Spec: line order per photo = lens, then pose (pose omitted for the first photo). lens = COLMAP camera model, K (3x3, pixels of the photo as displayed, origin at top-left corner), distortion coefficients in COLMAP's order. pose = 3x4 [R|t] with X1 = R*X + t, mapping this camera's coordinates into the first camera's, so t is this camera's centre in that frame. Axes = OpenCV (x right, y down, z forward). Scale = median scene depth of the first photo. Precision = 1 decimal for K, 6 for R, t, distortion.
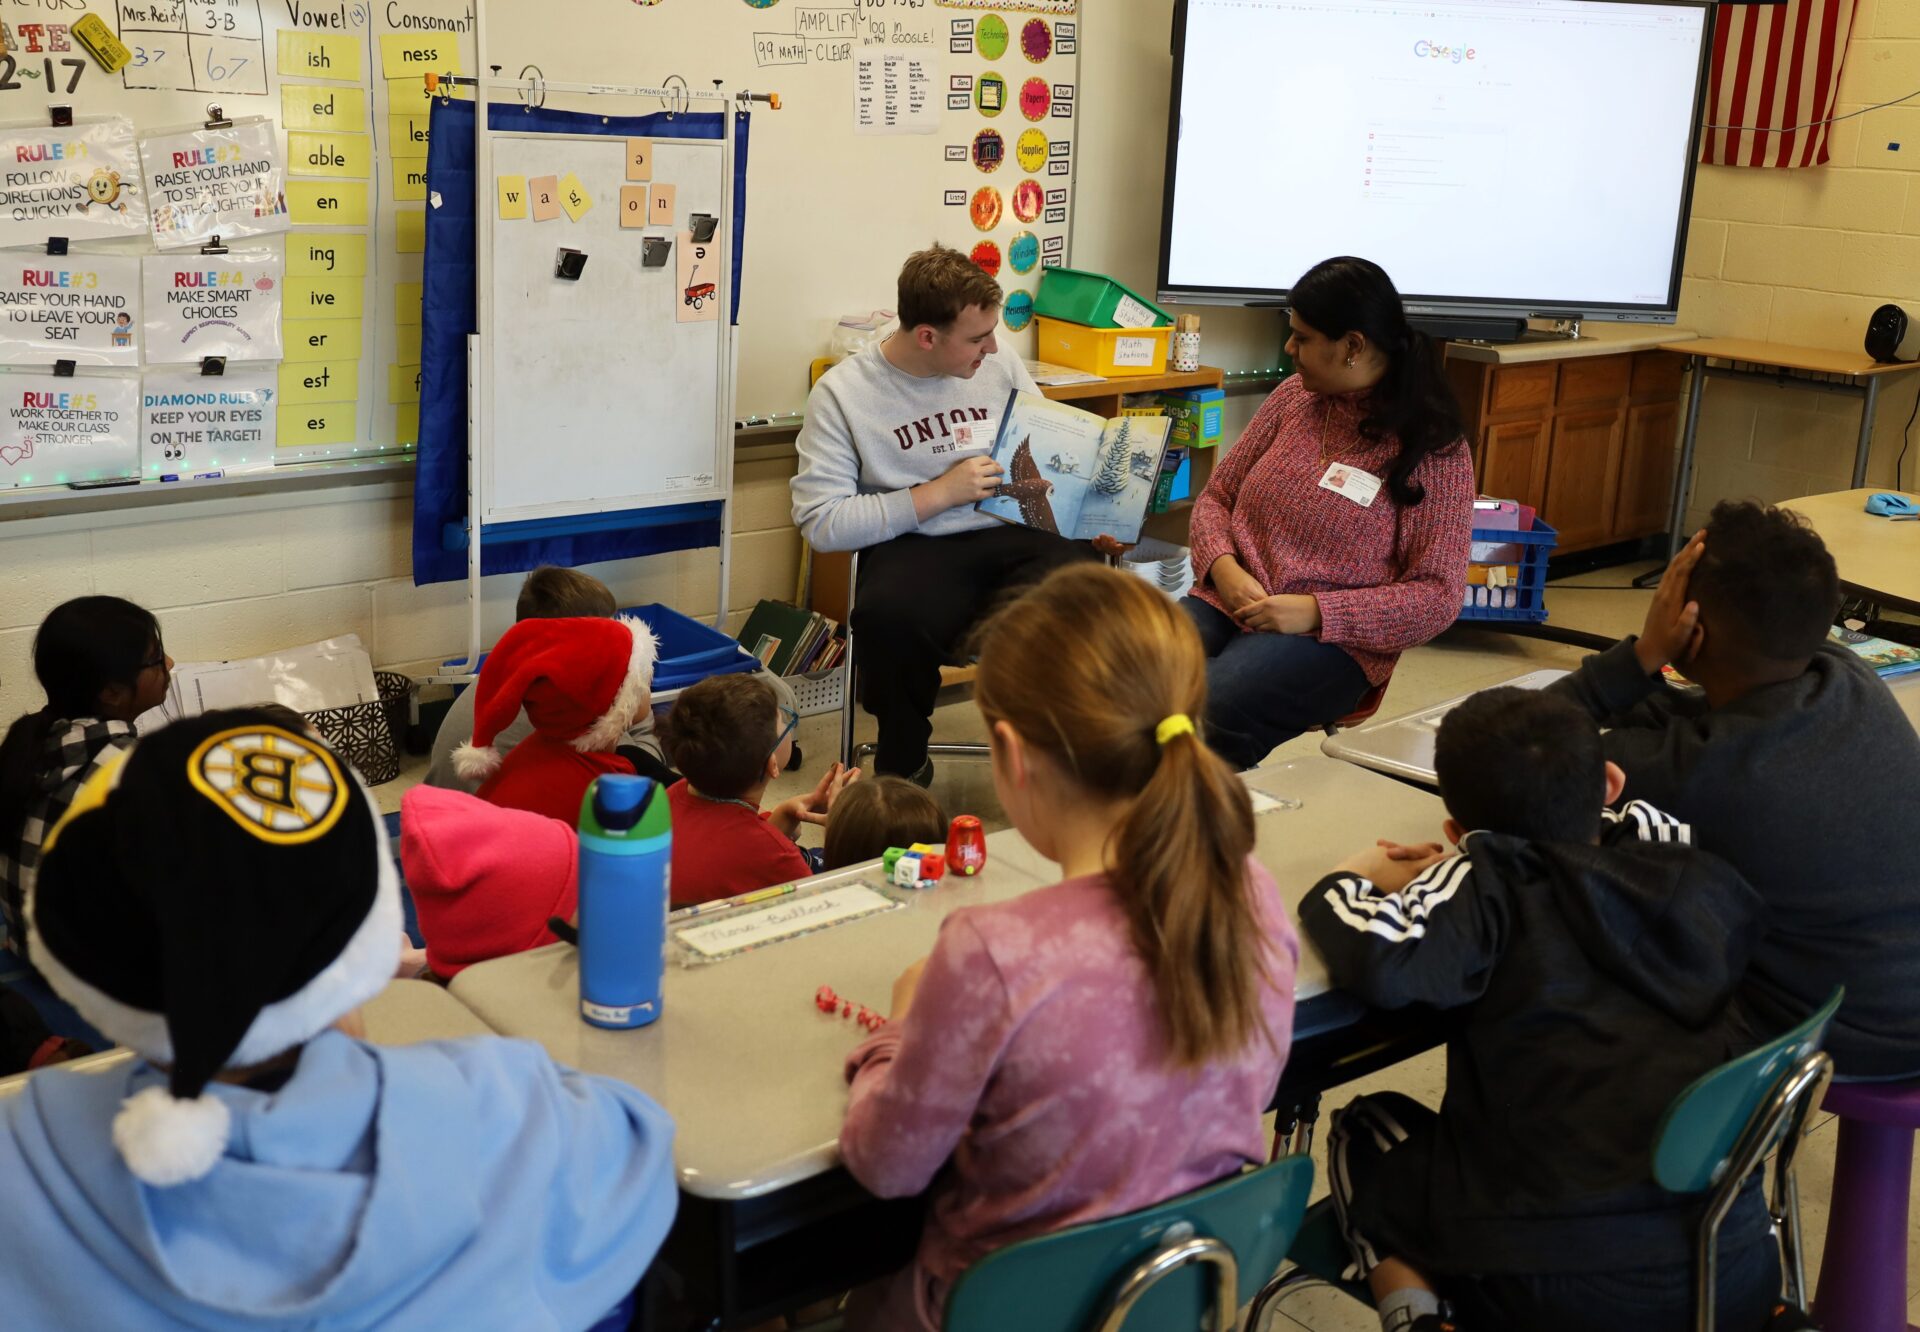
lens RADIAL K [[2034.4, 0, 960.0], [0, 2034.4, 666.0], [0, 0, 1]] dist [-0.014898, 0.023955]
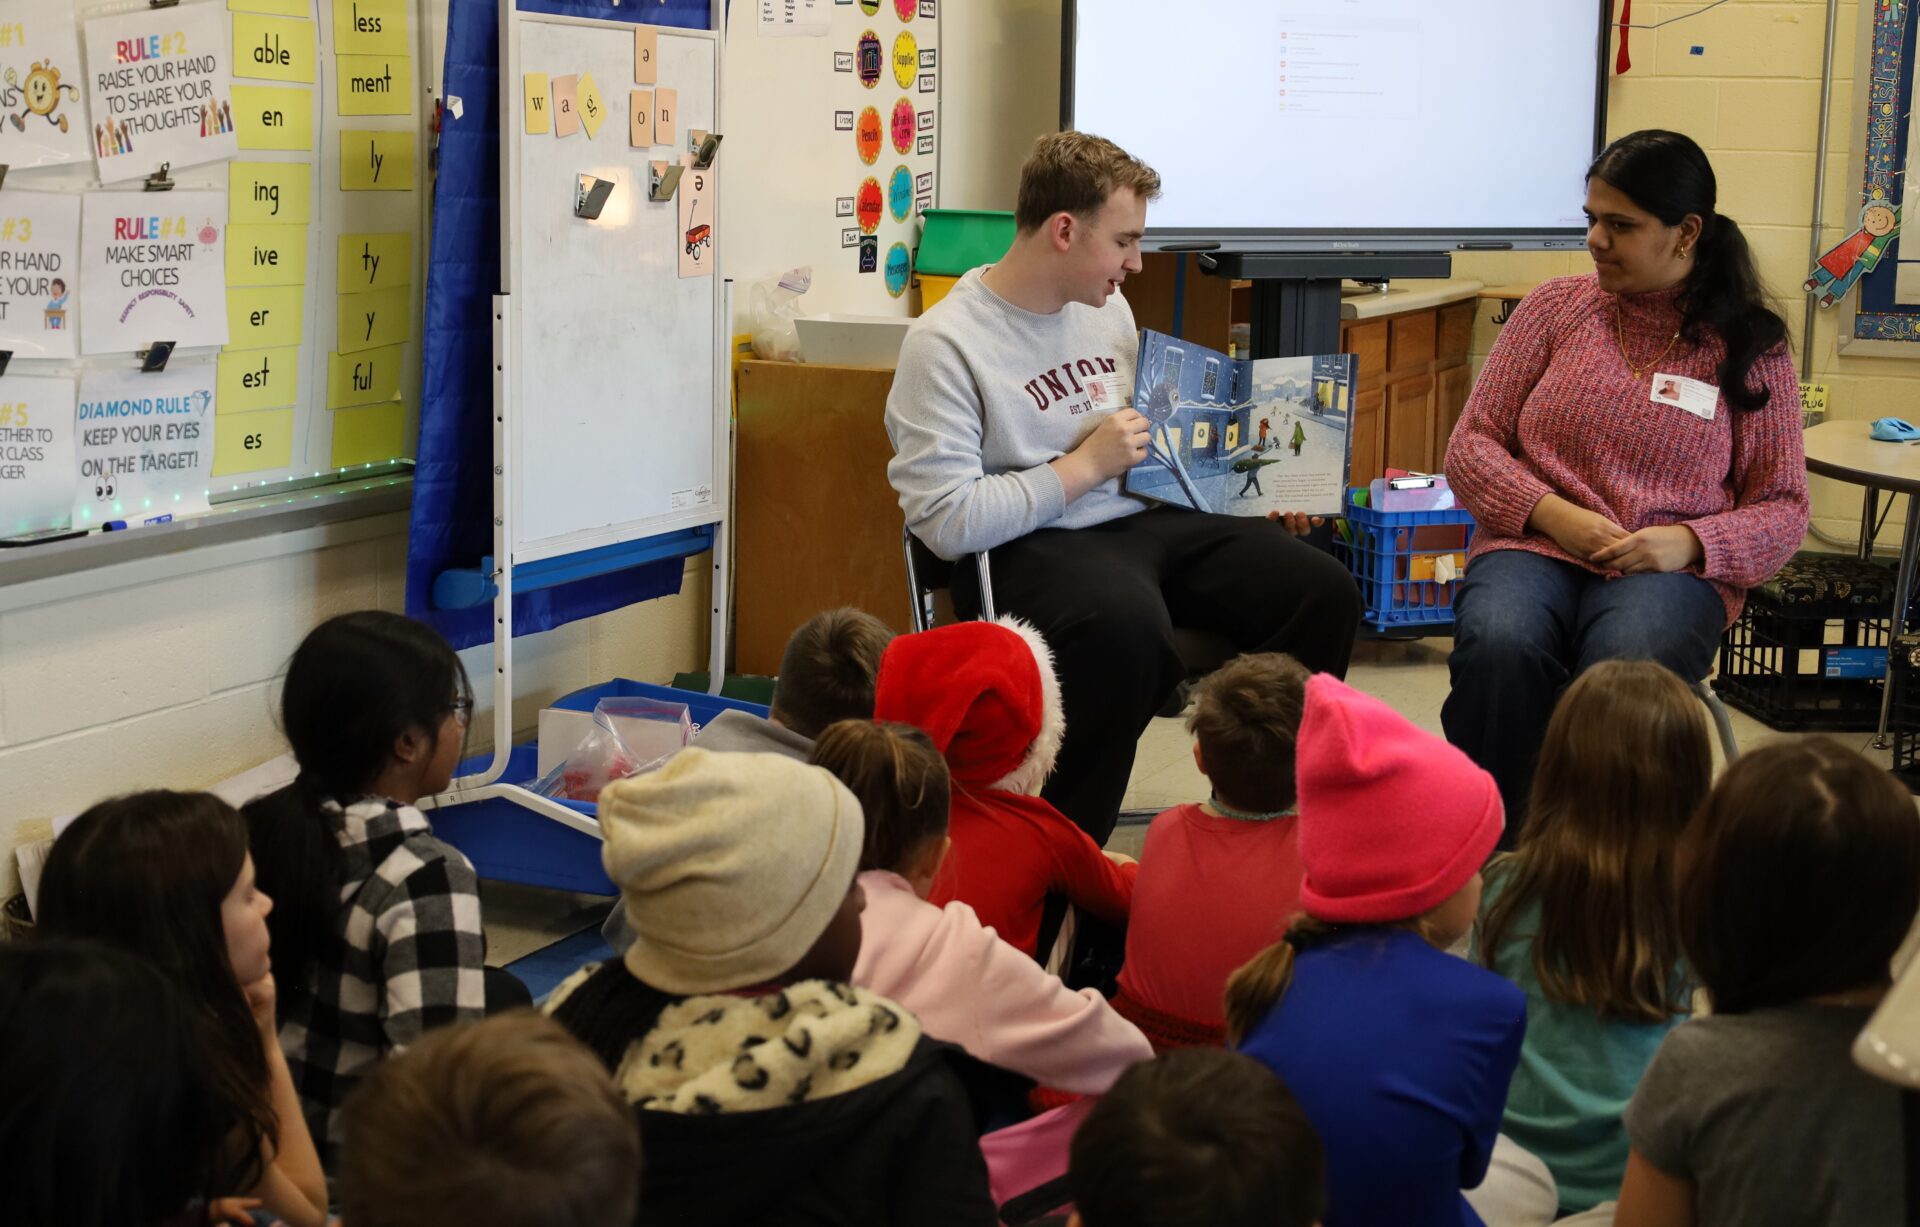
lens RADIAL K [[2913.8, 0, 961.9], [0, 2913.8, 661.5], [0, 0, 1]] dist [0.015489, 0.014077]
pose [[0.904865, -0.101777, 0.413354, -0.534258], [0.135746, 0.989294, -0.053572, 0.040045], [-0.403476, 0.104586, 0.908993, 0.023946]]
